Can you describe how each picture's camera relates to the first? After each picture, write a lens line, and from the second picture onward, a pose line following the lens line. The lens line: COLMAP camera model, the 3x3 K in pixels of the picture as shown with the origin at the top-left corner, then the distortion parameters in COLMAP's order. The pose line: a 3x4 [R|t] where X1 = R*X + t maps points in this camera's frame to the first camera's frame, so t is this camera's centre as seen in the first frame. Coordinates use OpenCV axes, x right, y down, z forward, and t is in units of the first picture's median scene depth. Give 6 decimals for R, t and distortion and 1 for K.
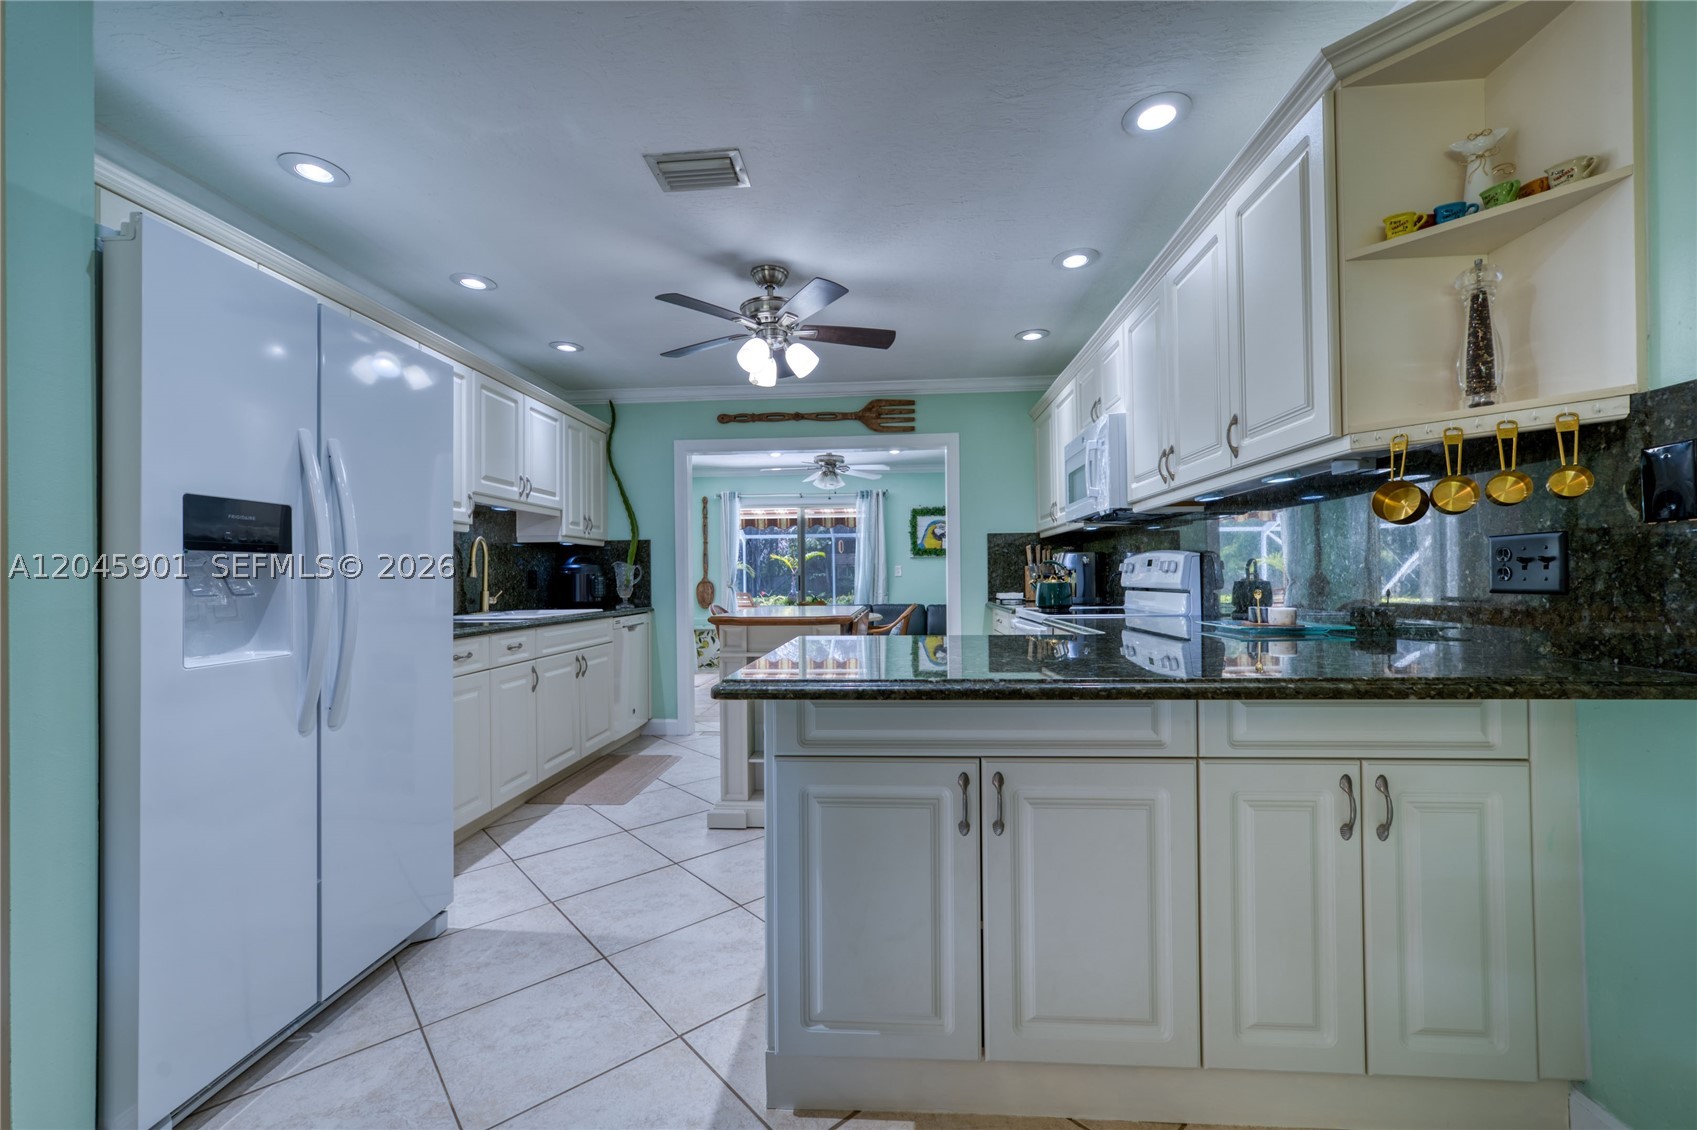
lens RADIAL K [[695.2, 0, 847.1], [0, 695.2, 571.2], [0, 0, 1]] dist [0.000326, 0.000021]
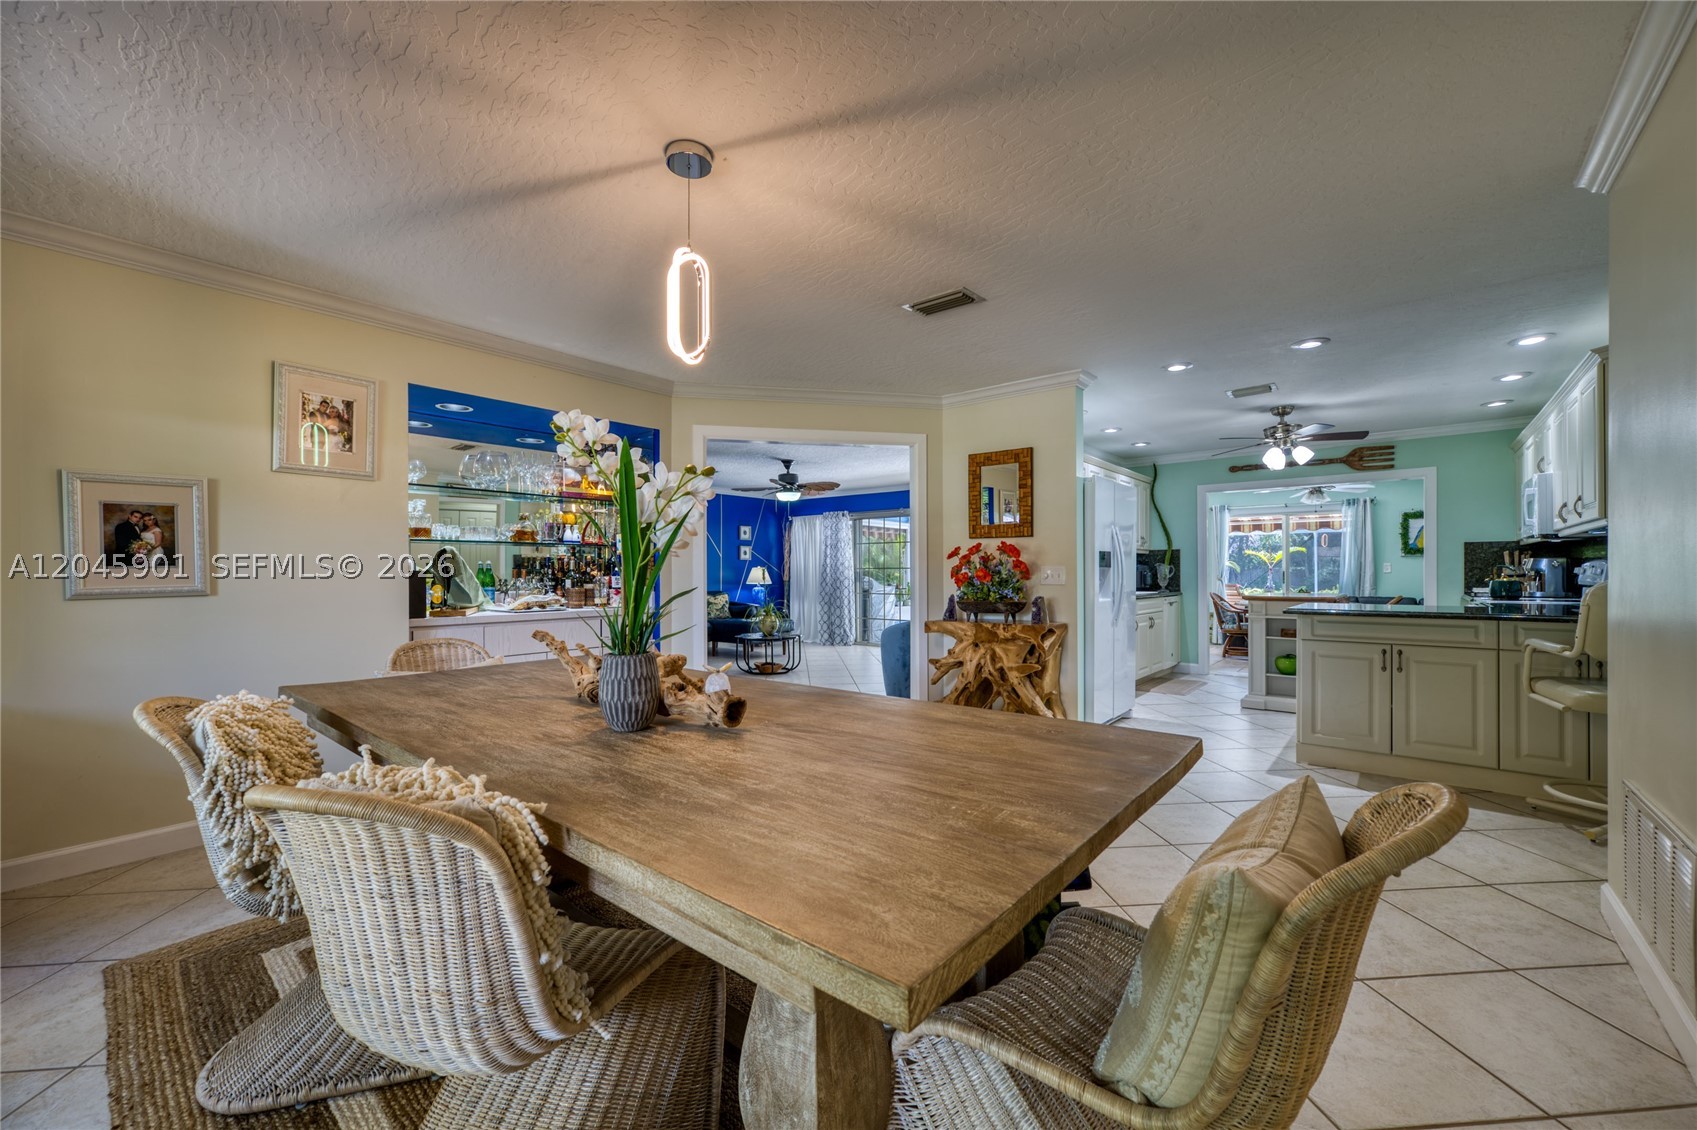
lens RADIAL K [[663.2, 0, 852.0], [0, 663.2, 571.7], [0, 0, 1]] dist [-0.016130, 0.006647]
pose [[0.808461, 0.008053, -0.588495, -0.001566], [-0.000118, 0.999909, 0.013520, -0.018833], [0.588550, -0.010861, 0.808388, -0.844898]]
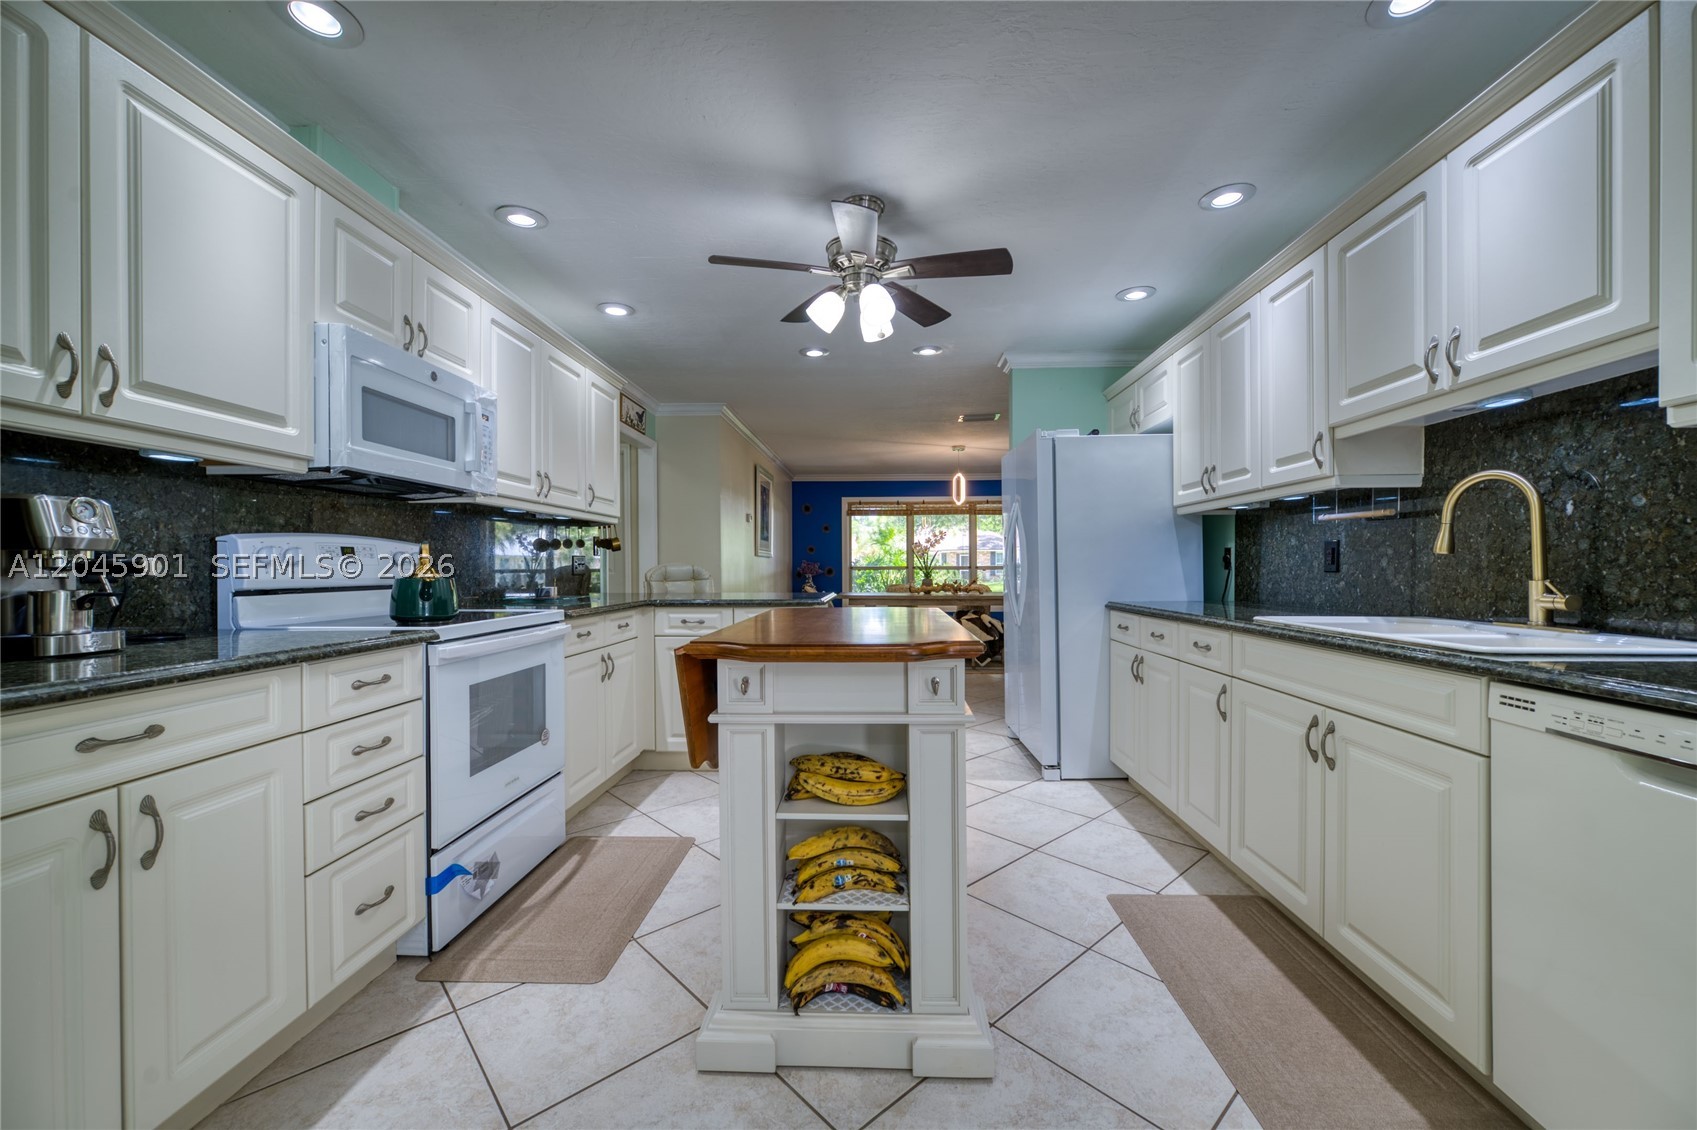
lens RADIAL K [[663.2, 0, 852.0], [0, 663.2, 571.7], [0, 0, 1]] dist [-0.016130, 0.006647]
pose [[-0.999514, 0.015210, -0.027202, -0.054984], [0.015303, 0.999878, -0.003194, 0.017610], [0.027151, -0.003608, -0.999625, 1.444737]]
